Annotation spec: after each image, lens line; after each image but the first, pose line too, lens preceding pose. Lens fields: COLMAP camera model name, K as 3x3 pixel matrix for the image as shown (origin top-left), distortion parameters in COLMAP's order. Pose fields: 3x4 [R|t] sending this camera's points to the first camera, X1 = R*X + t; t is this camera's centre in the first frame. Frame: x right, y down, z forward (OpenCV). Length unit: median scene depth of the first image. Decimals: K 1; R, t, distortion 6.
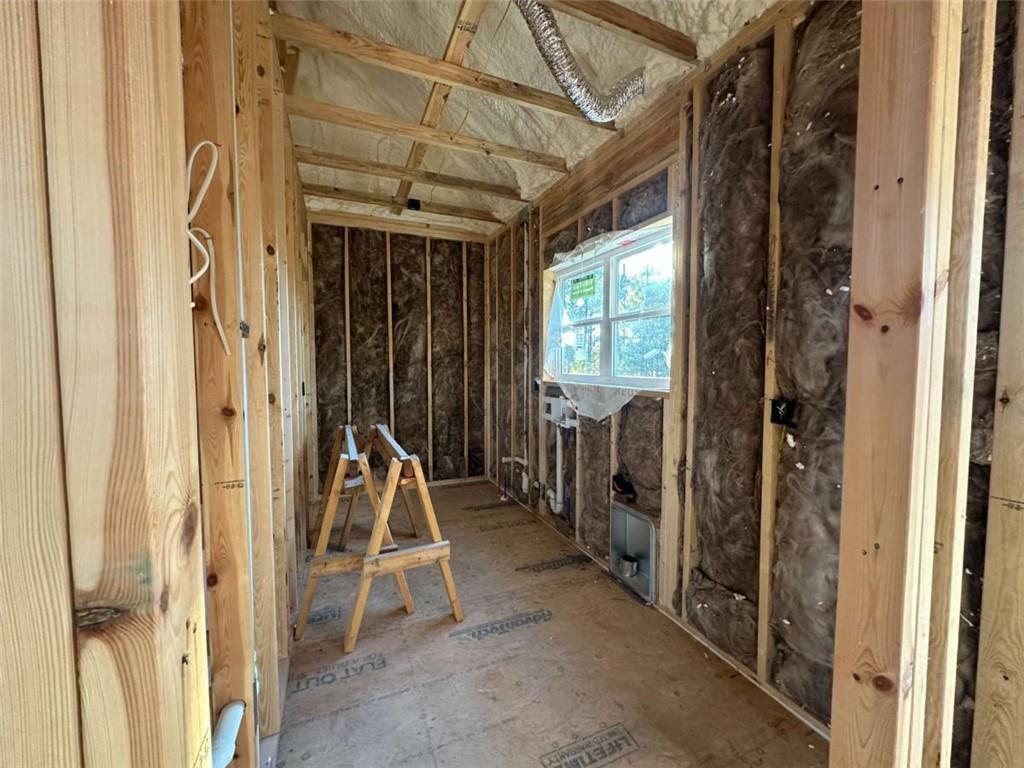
lens RADIAL K [[407.1, 0, 512.5], [0, 407.1, 382.9], [0, 0, 1]] dist [-0.001978, 0.000288]
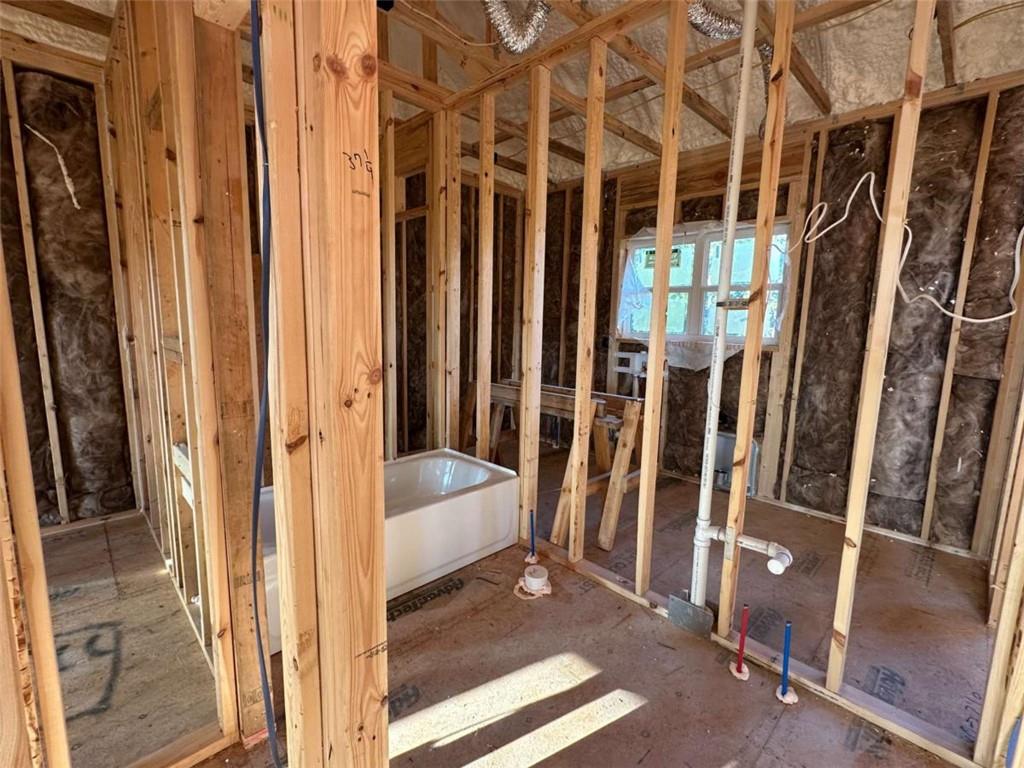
lens RADIAL K [[461.0, 0, 510.7], [0, 461.0, 382.7], [0, 0, 1]] dist [-0.002815, -0.000071]
pose [[0.933633, -0.030225, 0.356954, -1.249257], [-0.003153, 0.995702, 0.092559, 0.001147], [-0.358218, -0.087542, 0.929525, -0.194417]]
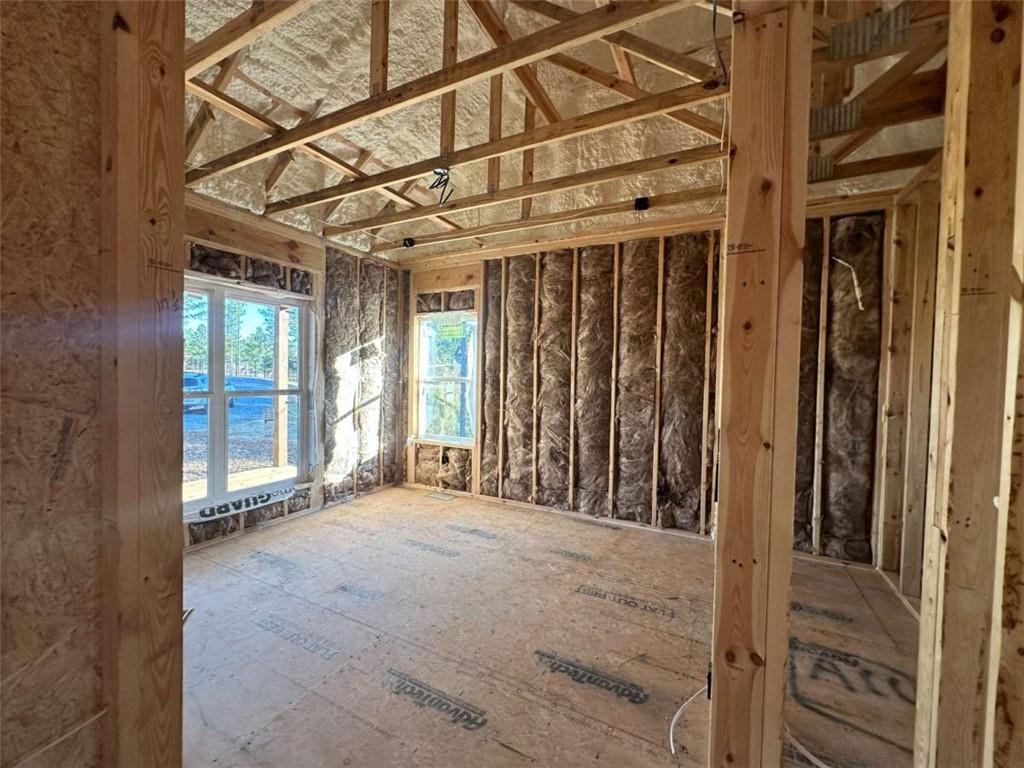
lens RADIAL K [[407.1, 0, 511.9], [0, 407.1, 383.3], [0, 0, 1]] dist [-0.001978, 0.000288]
pose [[0.630777, 0.028325, -0.775447, -1.618911], [-0.056558, 0.998354, -0.009539, -0.020655], [0.773900, 0.049874, 0.631341, -0.408342]]
